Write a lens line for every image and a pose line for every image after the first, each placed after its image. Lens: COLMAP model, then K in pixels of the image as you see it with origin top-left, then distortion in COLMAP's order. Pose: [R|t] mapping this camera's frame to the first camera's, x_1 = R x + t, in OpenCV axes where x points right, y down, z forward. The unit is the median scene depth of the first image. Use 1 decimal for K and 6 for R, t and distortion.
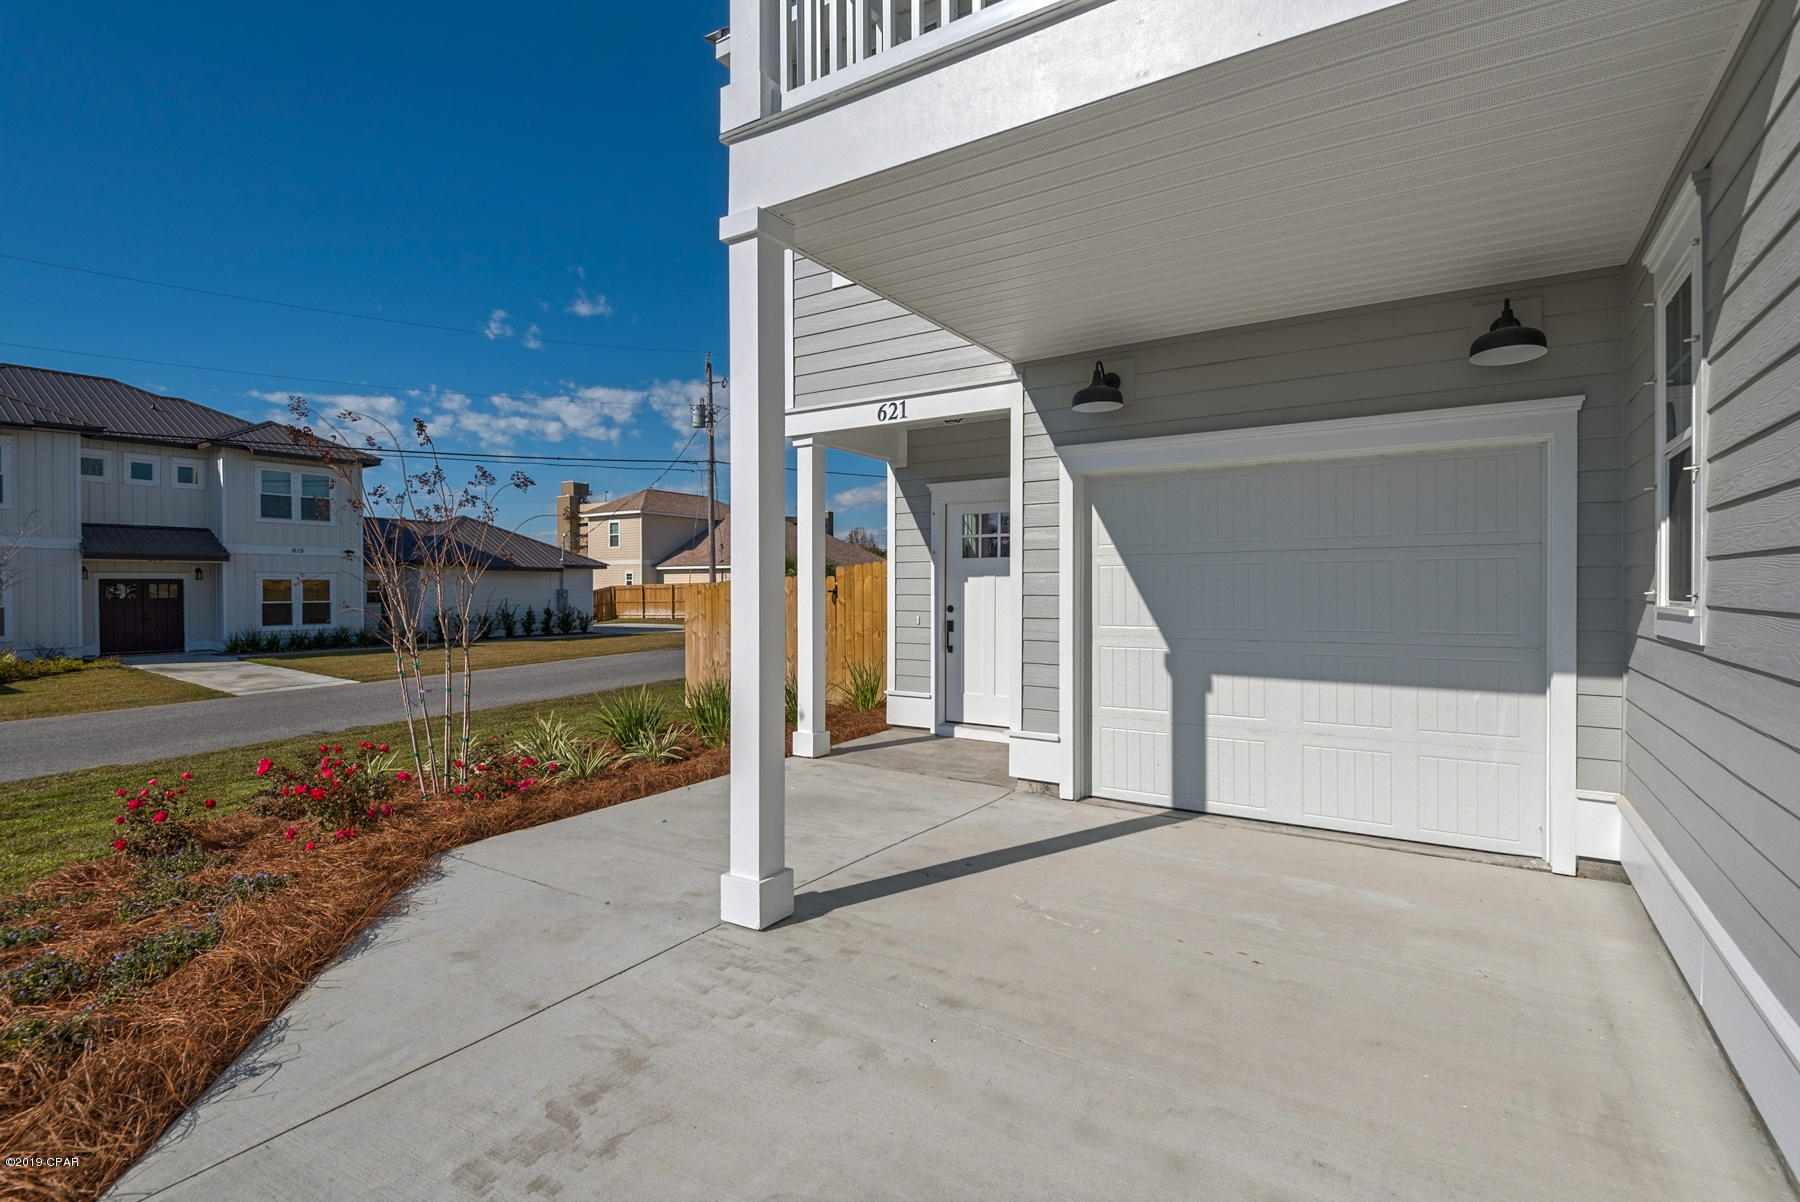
lens RADIAL K [[859.1, 0, 888.2], [0, 859.1, 603.1], [0, 0, 1]] dist [0.003046, -0.004486]
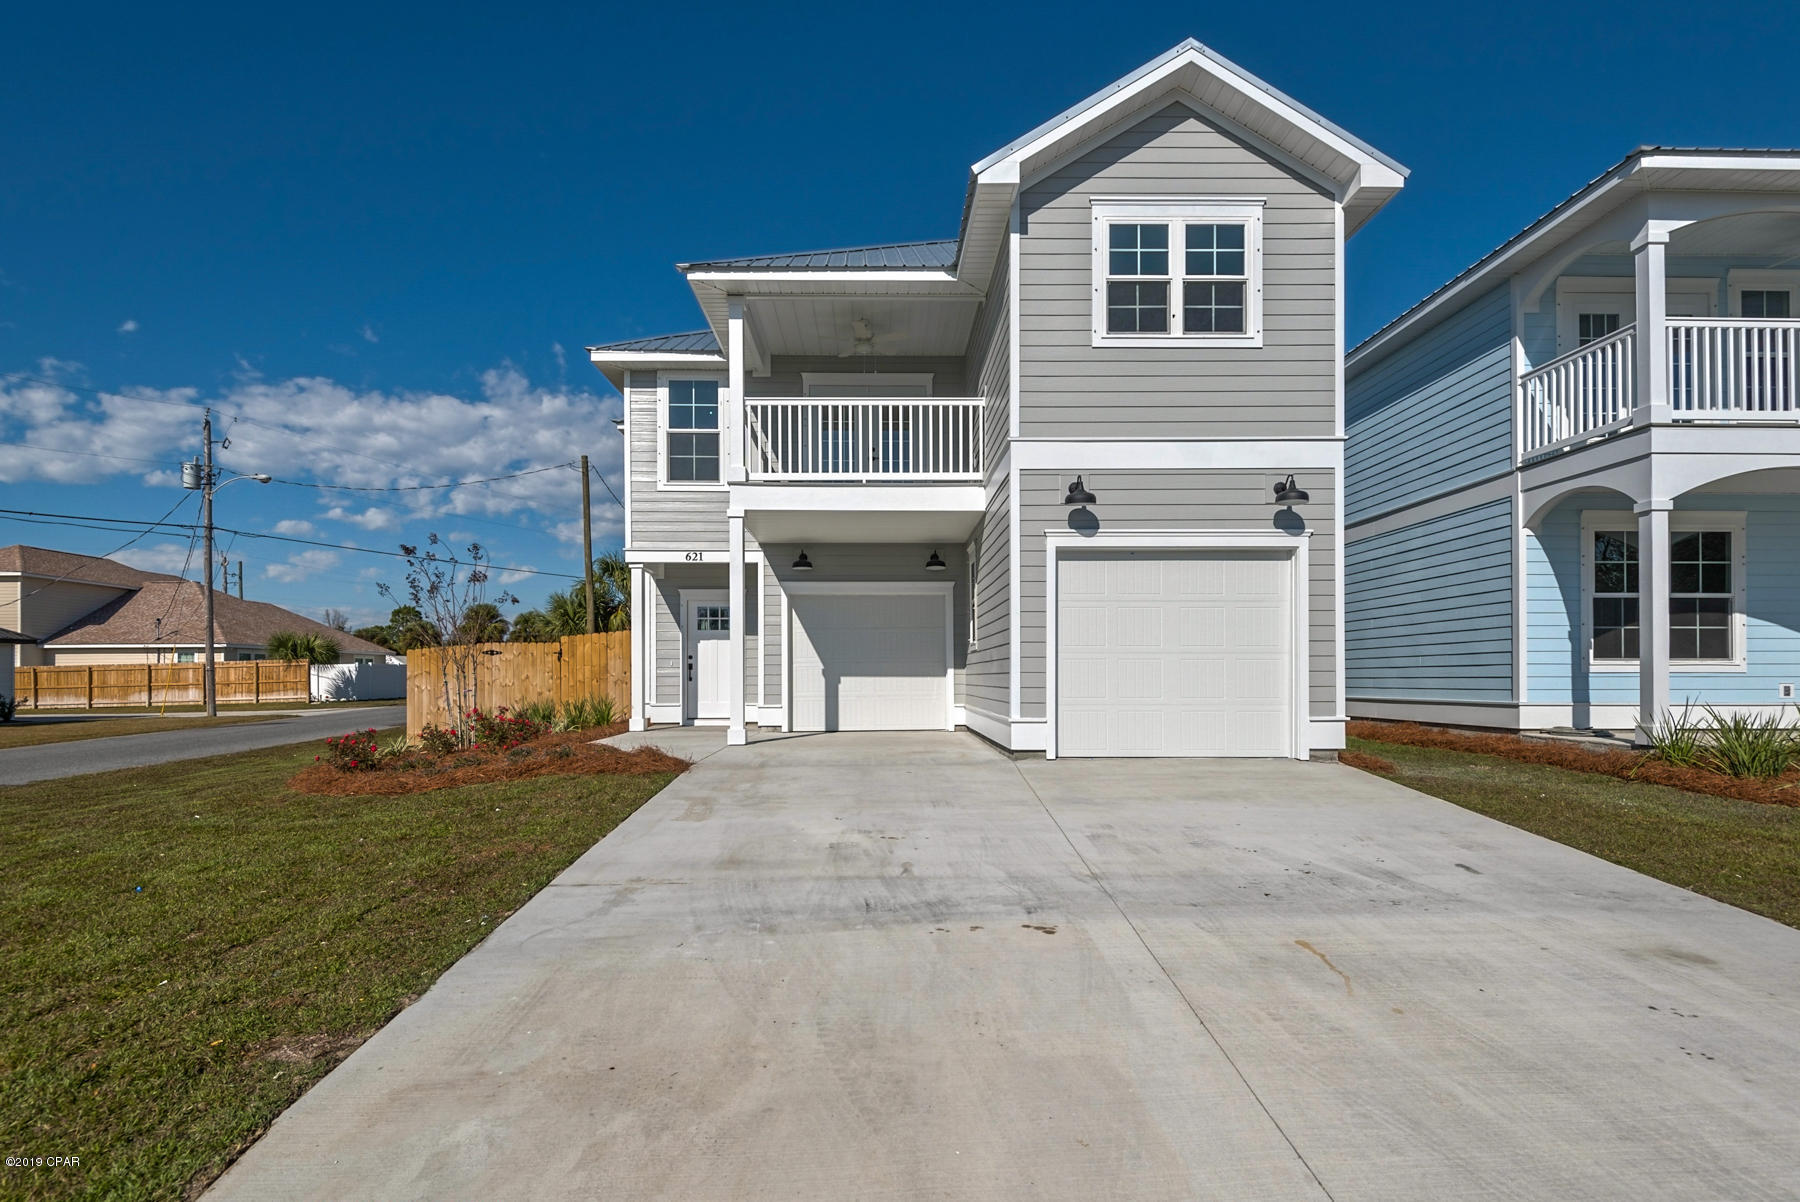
lens RADIAL K [[859.1, 0, 902.8], [0, 859.1, 672.4], [0, 0, 1]] dist [0.003046, -0.004486]
pose [[0.815068, 0.003485, 0.579355, -0.614831], [0.012064, 0.999663, -0.022986, 0.085840], [-0.579240, 0.025725, 0.814751, -0.762935]]
